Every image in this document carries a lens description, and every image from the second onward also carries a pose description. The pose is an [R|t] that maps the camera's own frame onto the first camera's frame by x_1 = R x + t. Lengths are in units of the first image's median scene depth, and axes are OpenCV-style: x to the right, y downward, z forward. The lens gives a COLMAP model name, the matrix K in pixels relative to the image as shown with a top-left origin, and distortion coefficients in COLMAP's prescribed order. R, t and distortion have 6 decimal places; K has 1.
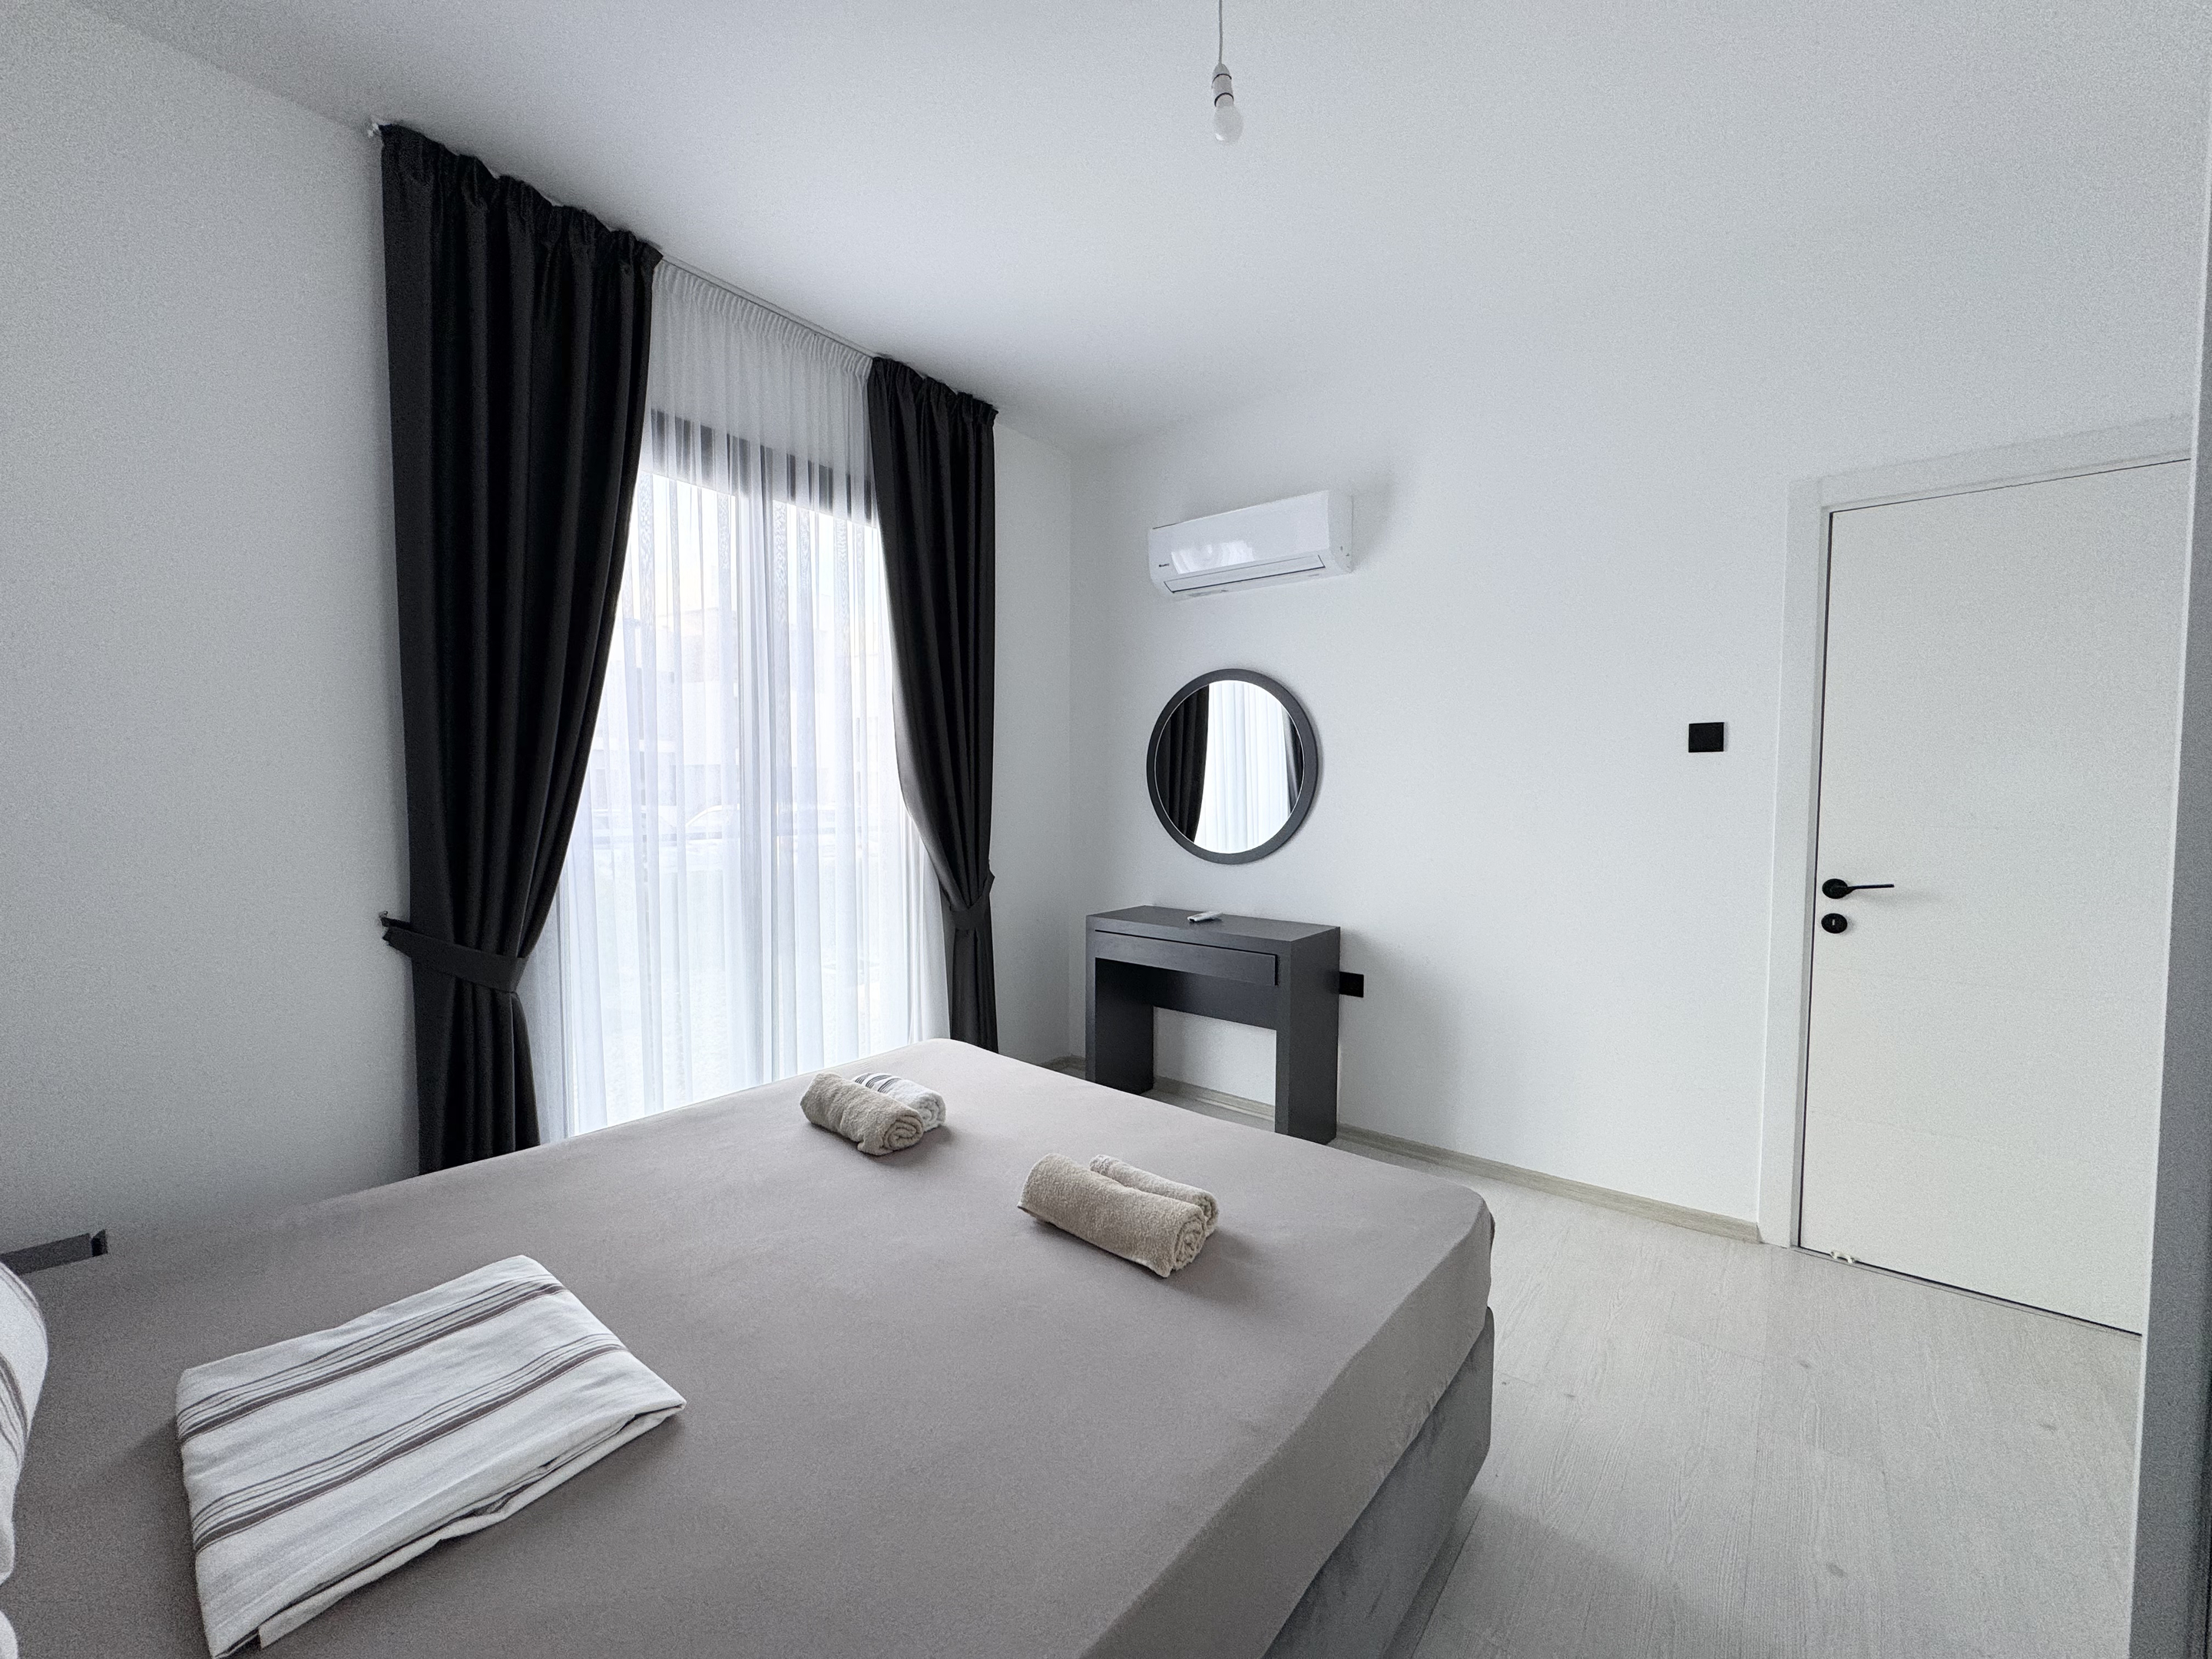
lens RADIAL K [[881.1, 0, 1133.7], [0, 881.1, 836.9], [0, 0, 1]] dist [0.001435, -0.000150]
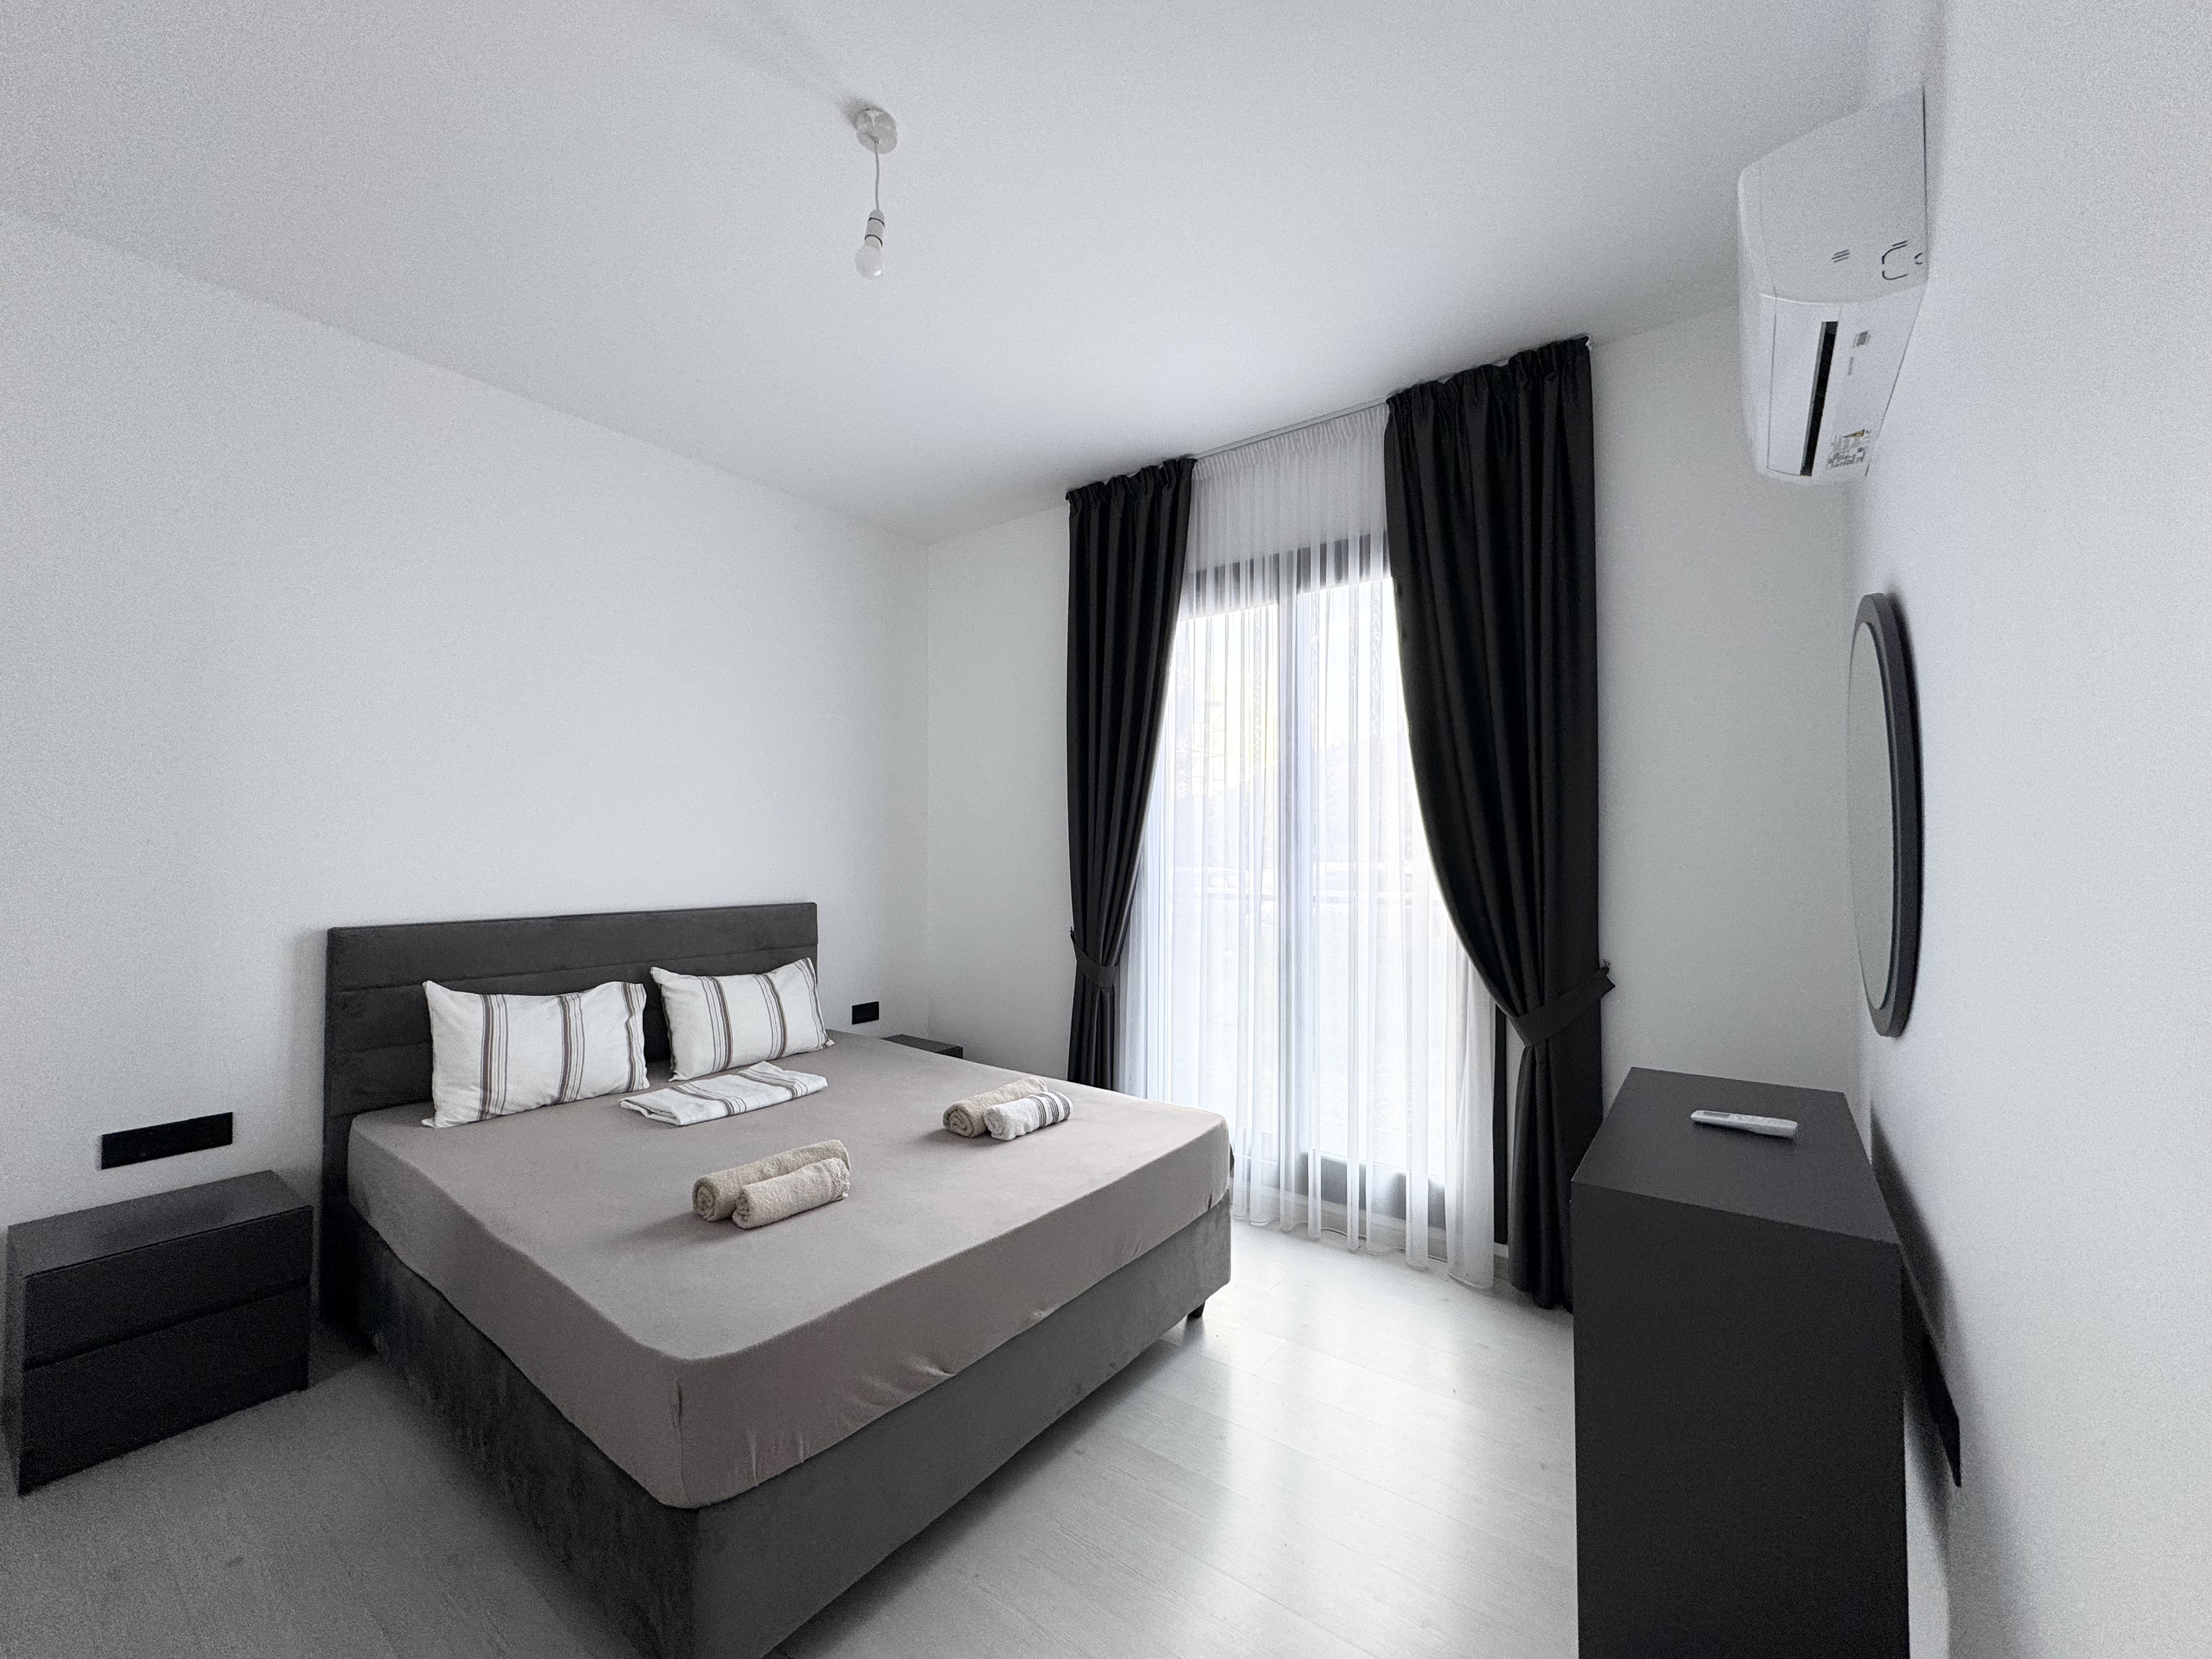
lens RADIAL K [[878.3, 0, 1099.5], [0, 878.3, 828.3], [0, 0, 1]] dist [0.001319, 0.000063]
pose [[0.024058, -0.034095, -0.999129, 0.747568], [-0.056837, 0.997755, -0.035417, -0.039321], [0.998094, 0.057639, 0.022066, 0.828625]]
